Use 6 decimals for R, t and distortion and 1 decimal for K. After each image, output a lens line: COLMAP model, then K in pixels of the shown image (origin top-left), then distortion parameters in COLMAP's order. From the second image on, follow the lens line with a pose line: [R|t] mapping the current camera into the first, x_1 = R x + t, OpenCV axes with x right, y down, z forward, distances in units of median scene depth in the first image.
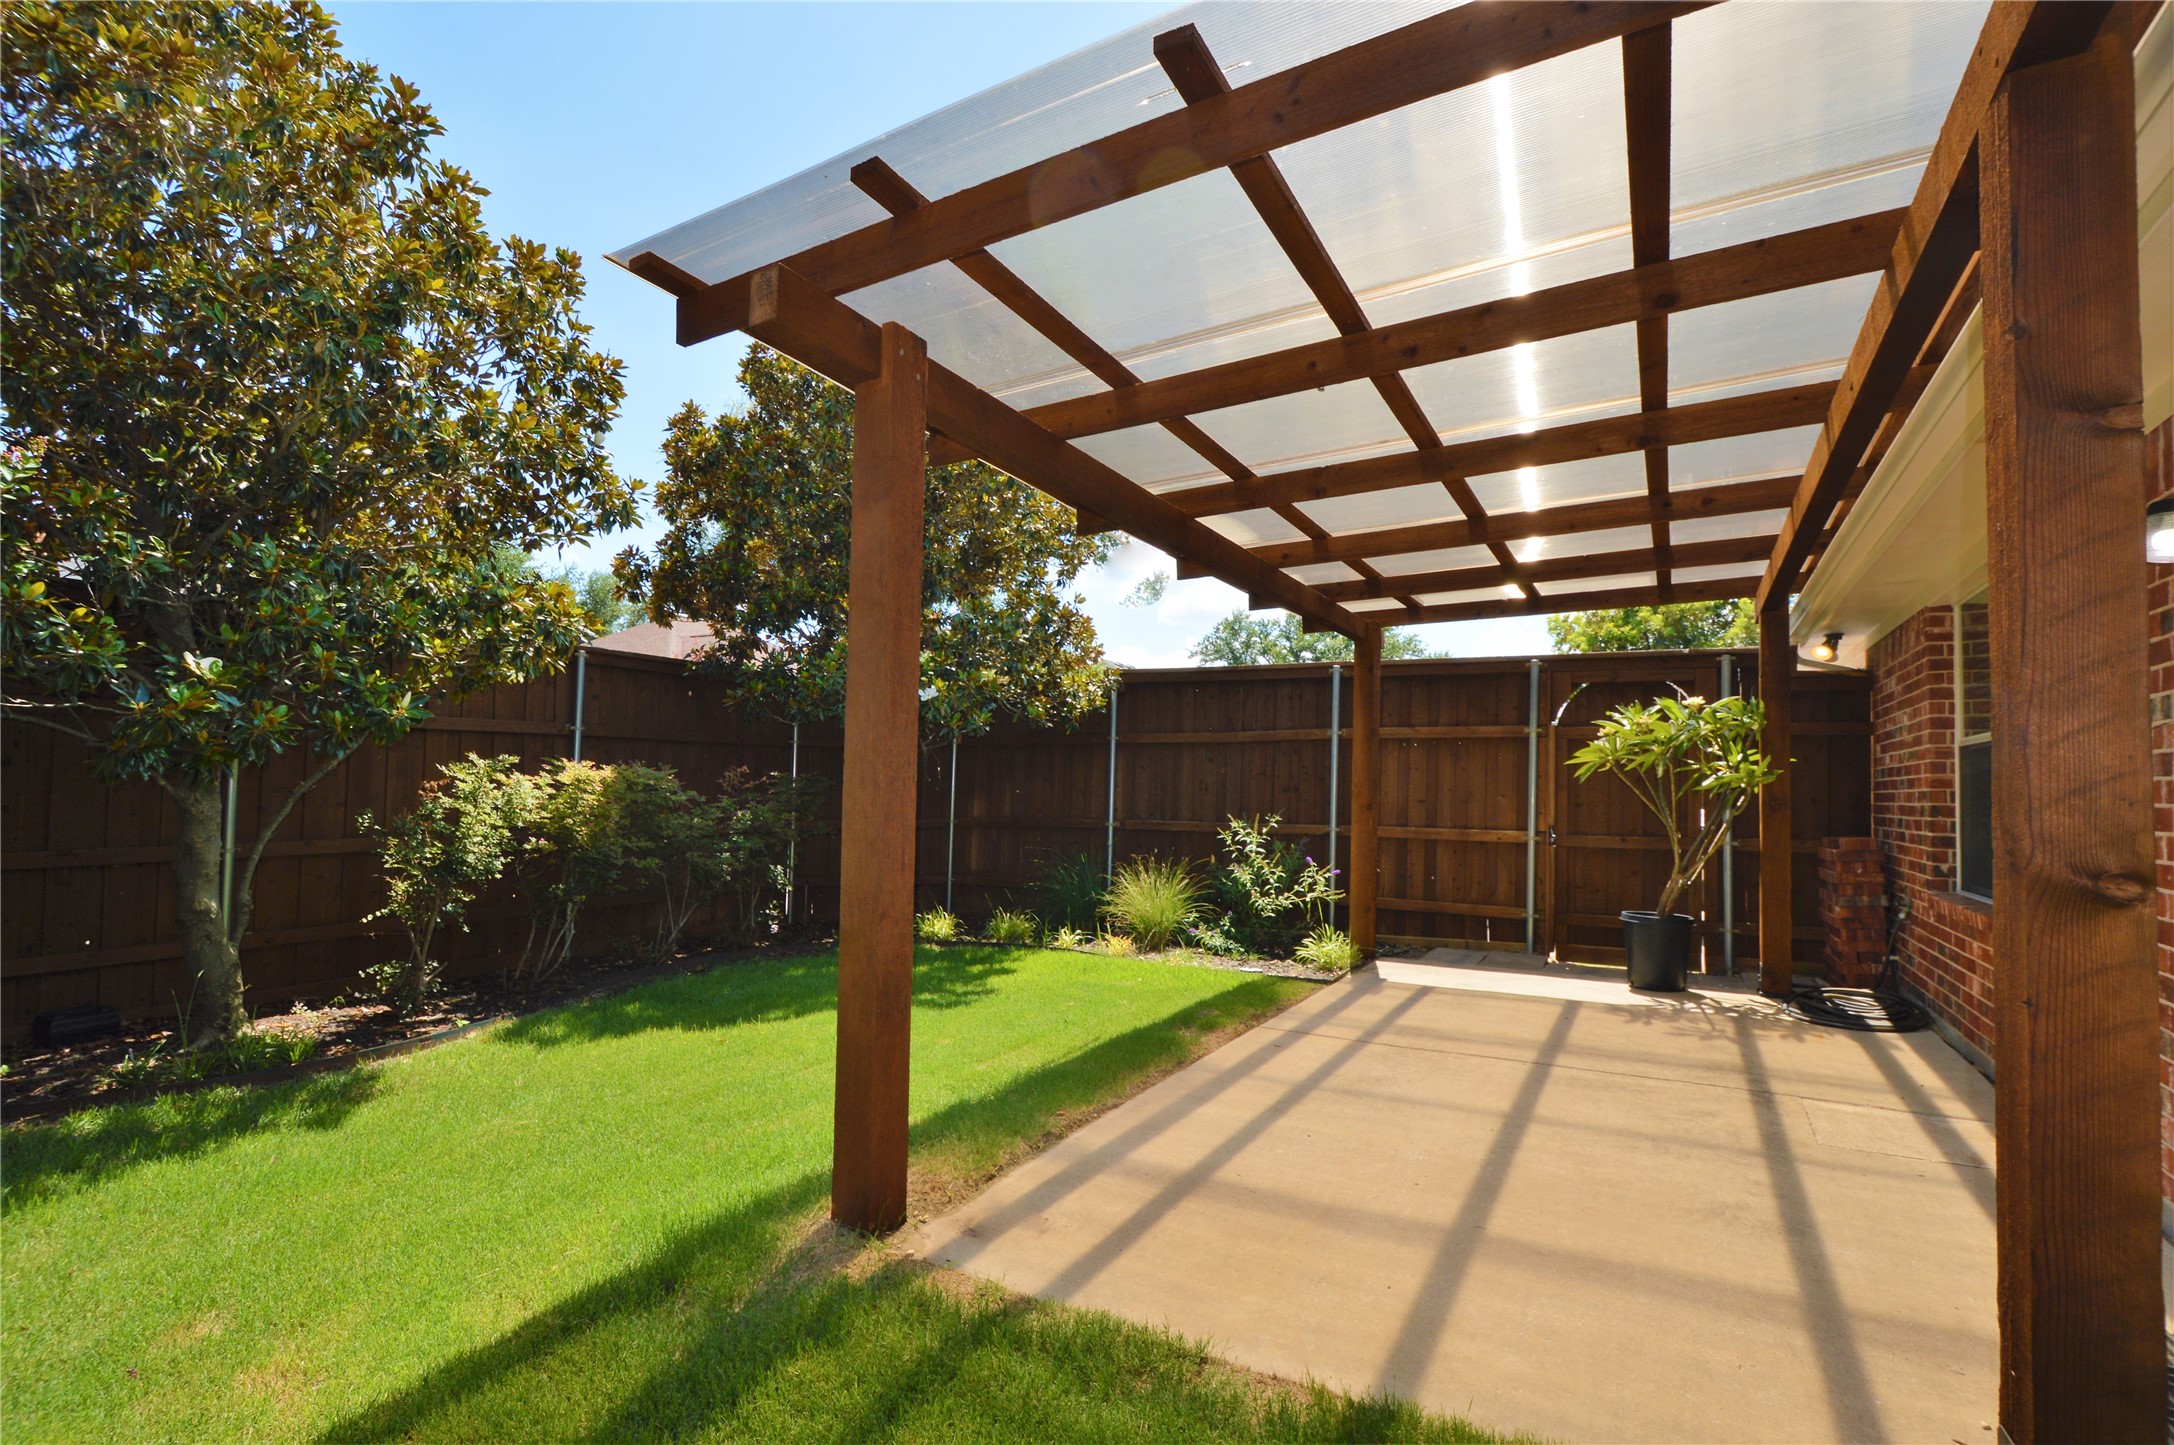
lens RADIAL K [[1000.2, 0, 1086.3], [0, 1000.2, 749.2], [0, 0, 1]] dist [0.005673, -0.008146]
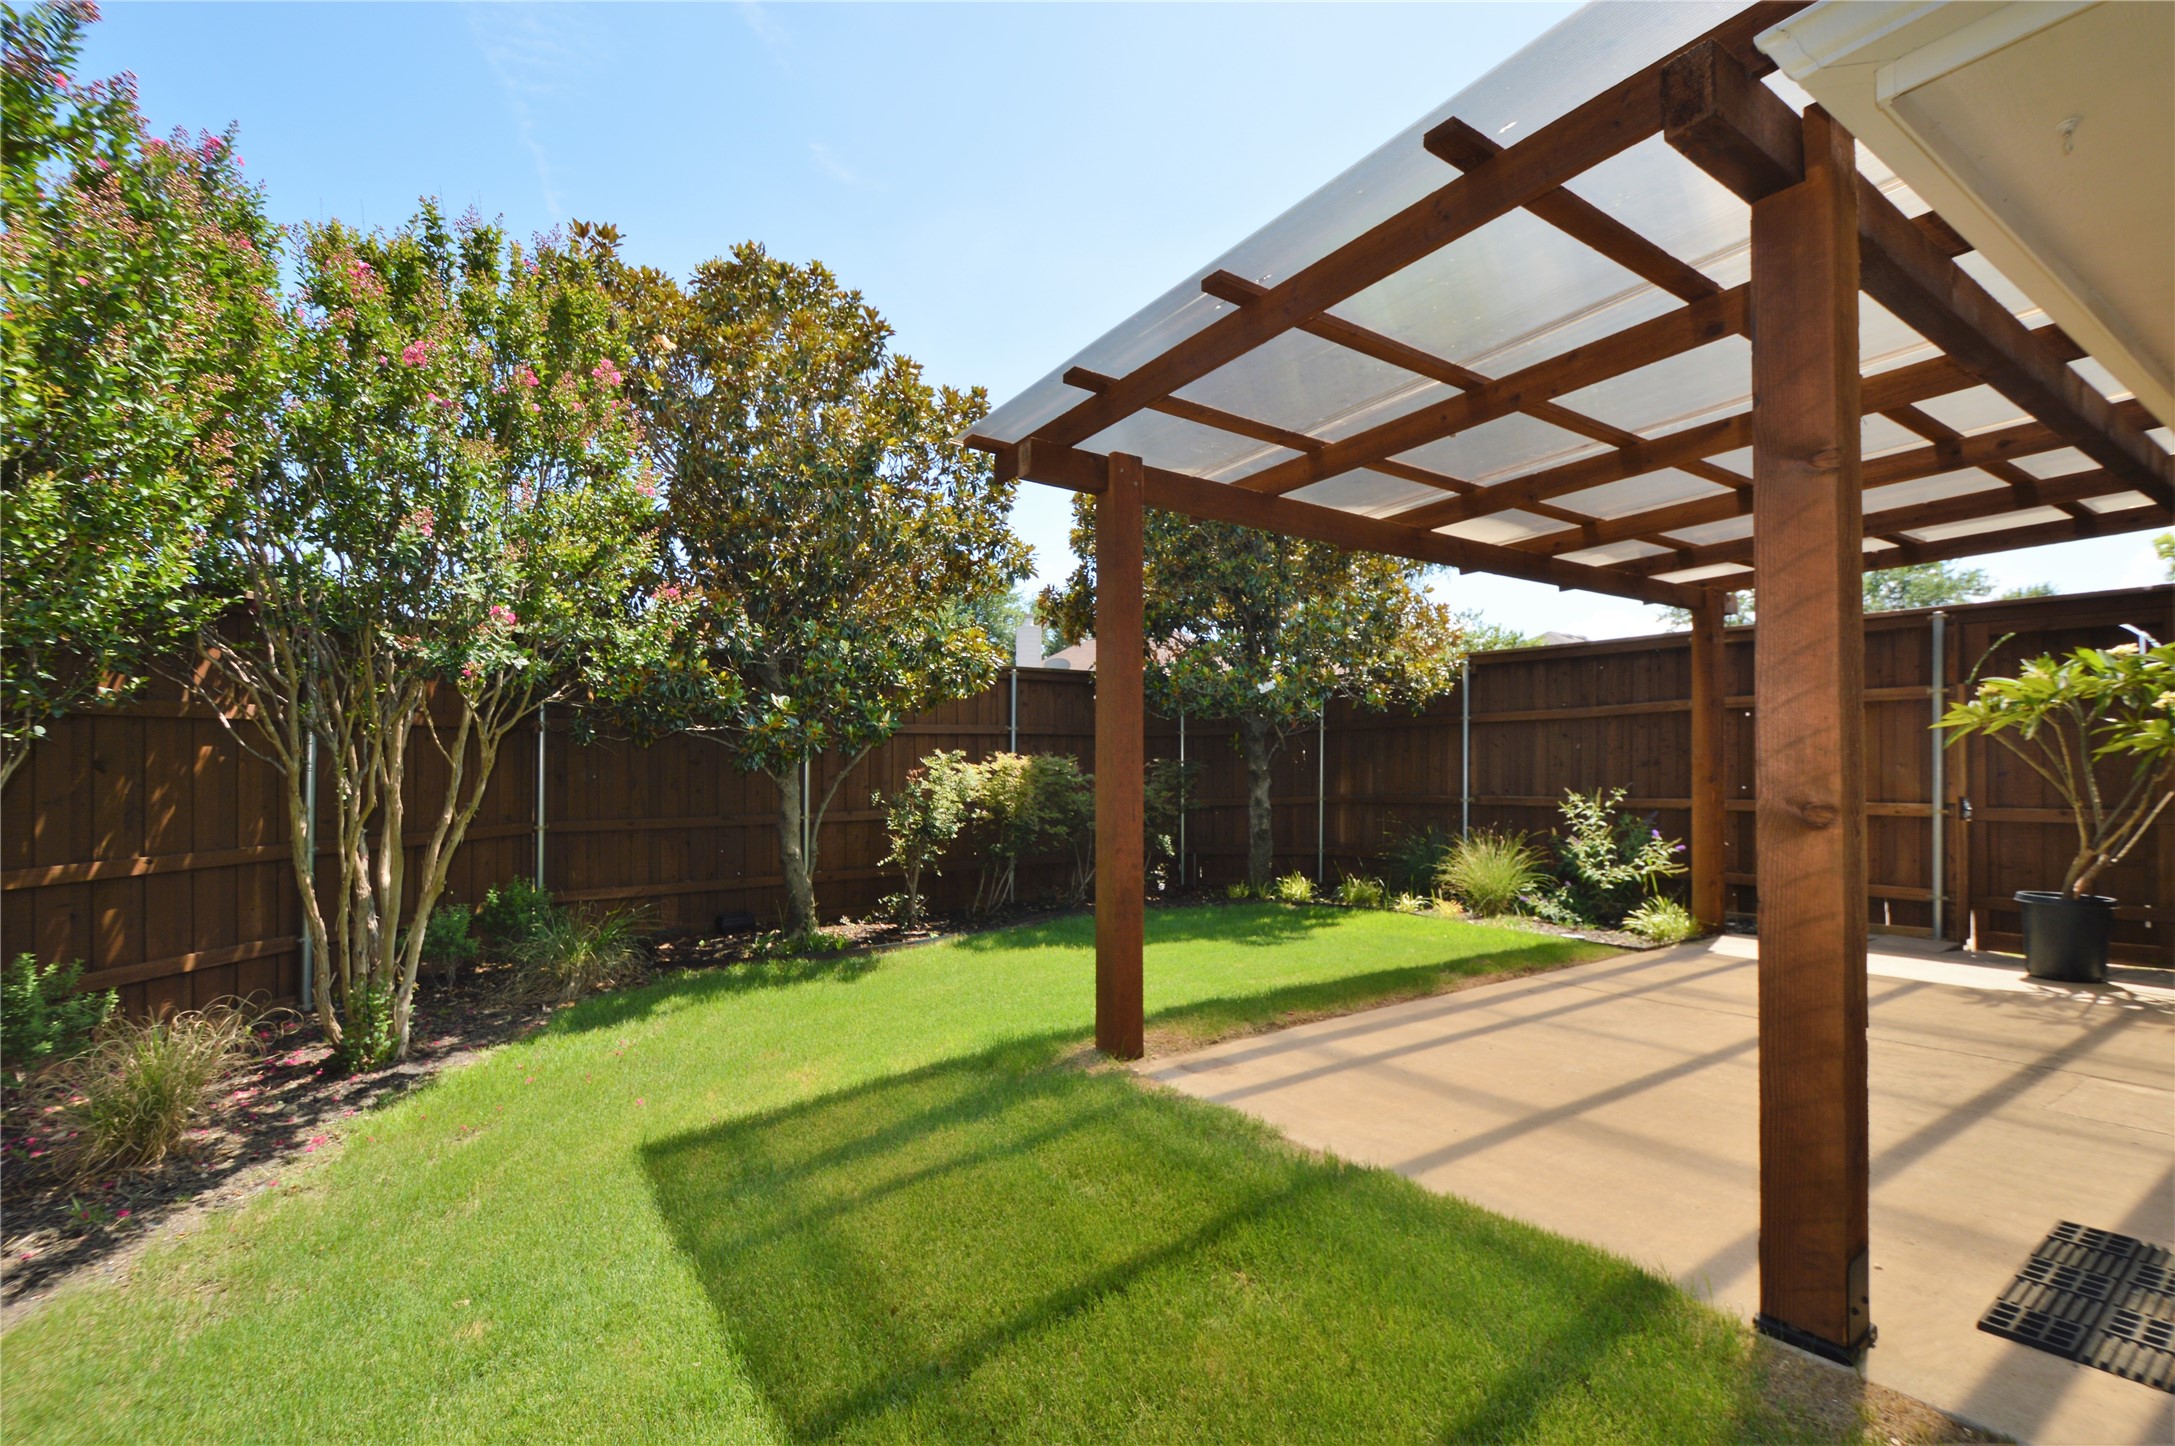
lens RADIAL K [[1000.6, 0, 1086.8], [0, 1000.6, 749.7], [0, 0, 1]] dist [0.005673, -0.008146]
pose [[0.894985, -0.027992, -0.445217, 0.222808], [0.034555, 0.999381, 0.006629, 0.002120], [0.444756, -0.021317, 0.895398, -0.190245]]
